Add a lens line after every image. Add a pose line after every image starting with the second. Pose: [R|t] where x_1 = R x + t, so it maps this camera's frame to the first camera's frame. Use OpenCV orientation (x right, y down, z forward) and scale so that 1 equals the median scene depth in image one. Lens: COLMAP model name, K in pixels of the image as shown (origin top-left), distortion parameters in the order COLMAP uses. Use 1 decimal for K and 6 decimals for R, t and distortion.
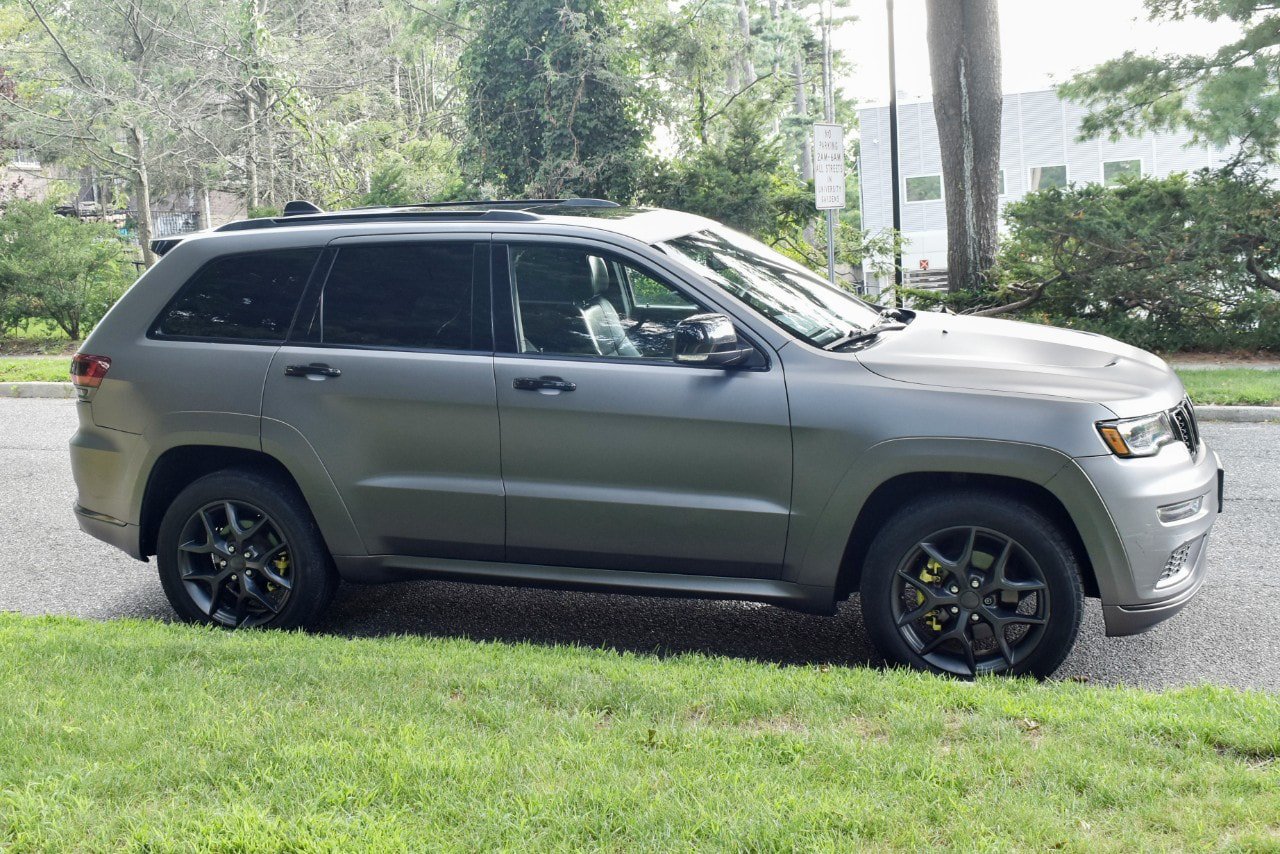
lens RADIAL K [[2435.2, 0, 640.0], [0, 2435.2, 427.0], [0, 0, 1]] dist [-0.018677, -0.340104]
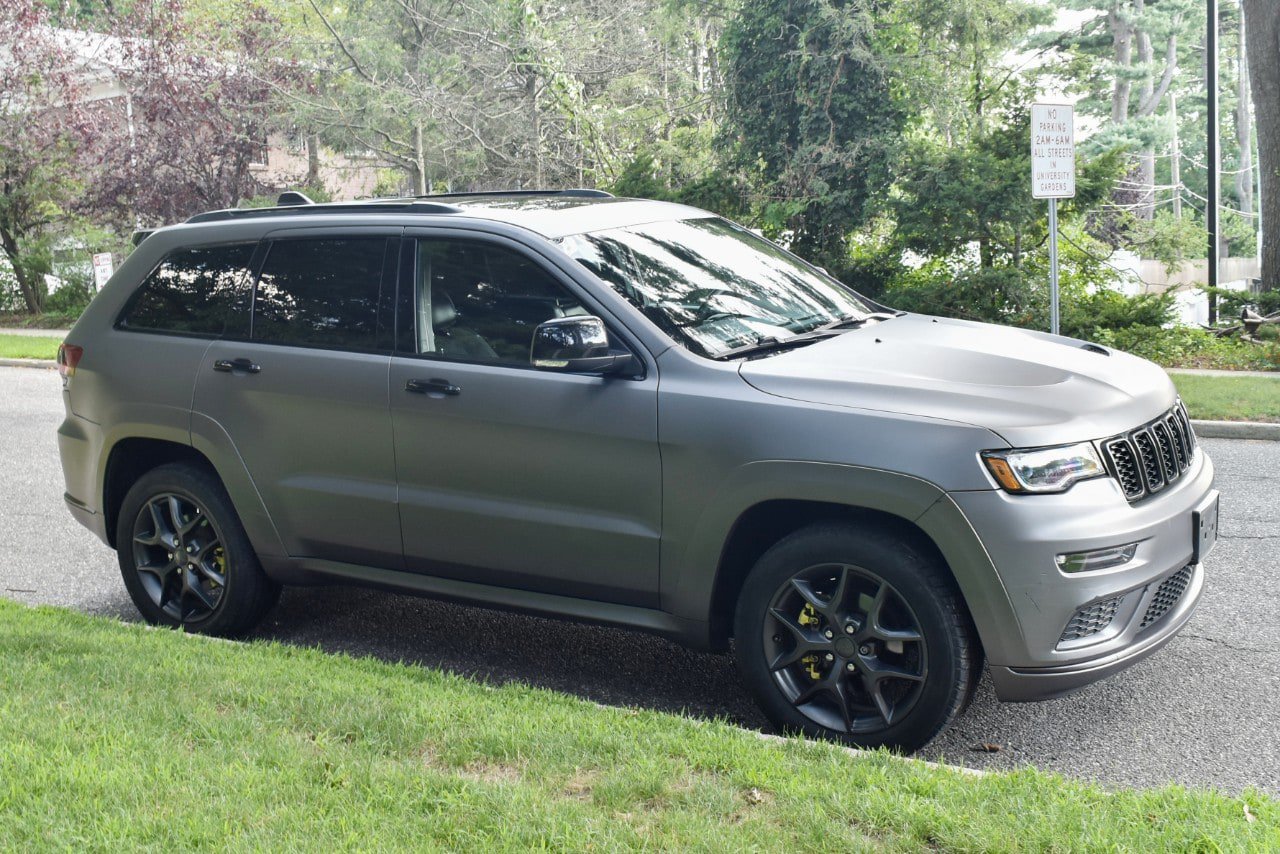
lens RADIAL K [[2435.2, 0, 640.0], [0, 2435.2, 427.0], [0, 0, 1]] dist [-0.018677, -0.340104]
pose [[0.920240, 0.036604, -0.389640, 0.368852], [-0.033508, 0.999330, 0.014742, -0.017059], [0.389918, -0.000510, 0.920849, 0.147505]]
